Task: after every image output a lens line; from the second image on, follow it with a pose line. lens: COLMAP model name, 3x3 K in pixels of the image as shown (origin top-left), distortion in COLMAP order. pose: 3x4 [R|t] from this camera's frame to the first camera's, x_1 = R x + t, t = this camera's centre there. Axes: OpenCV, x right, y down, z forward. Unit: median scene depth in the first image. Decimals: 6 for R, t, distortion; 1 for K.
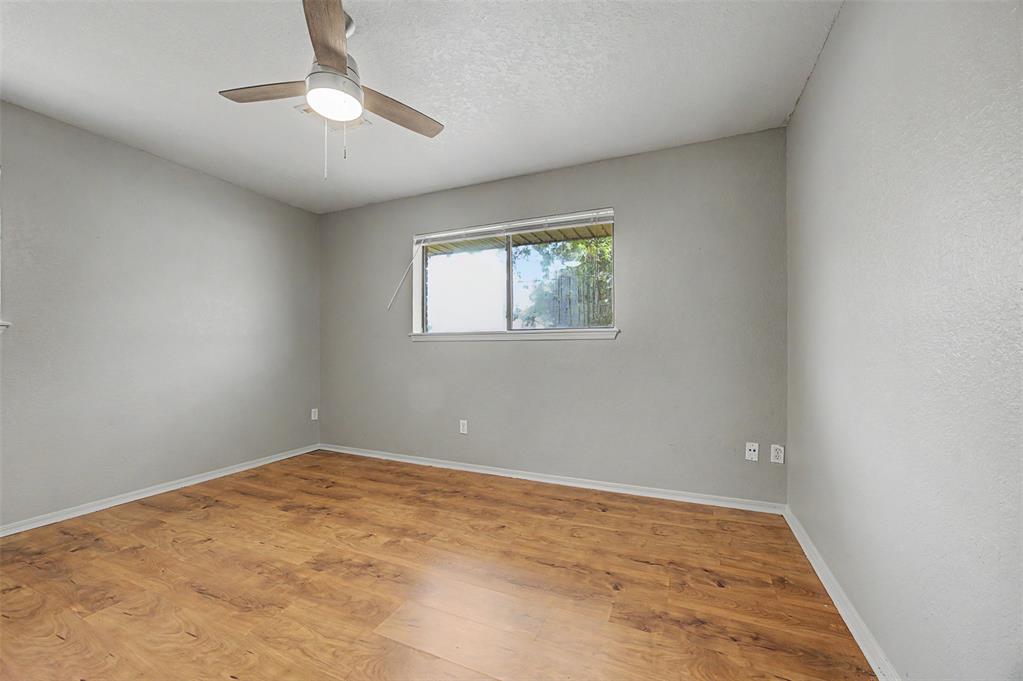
lens RADIAL K [[404.1, 0, 517.1], [0, 404.1, 345.7], [0, 0, 1]] dist [-0.018525, 0.000413]
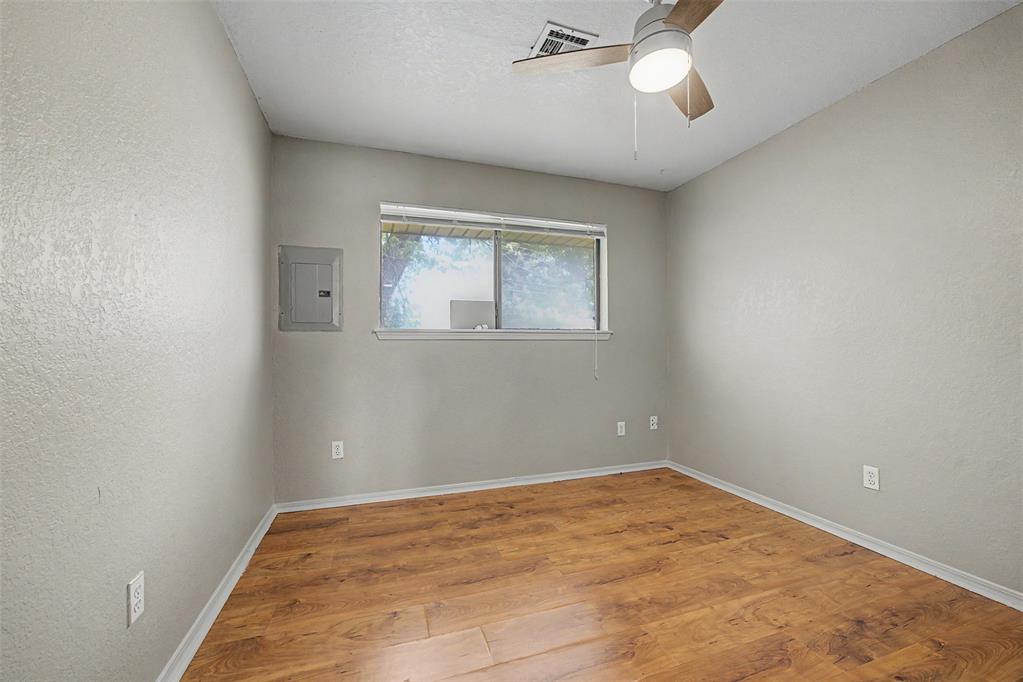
lens RADIAL K [[404.1, 0, 517.3], [0, 404.1, 341.6], [0, 0, 1]] dist [-0.018525, 0.000413]
pose [[0.726338, 0.012726, 0.687220, -0.672944], [0.000846, 0.999811, -0.019409, 0.007957], [-0.687337, 0.014679, 0.726190, 0.320107]]
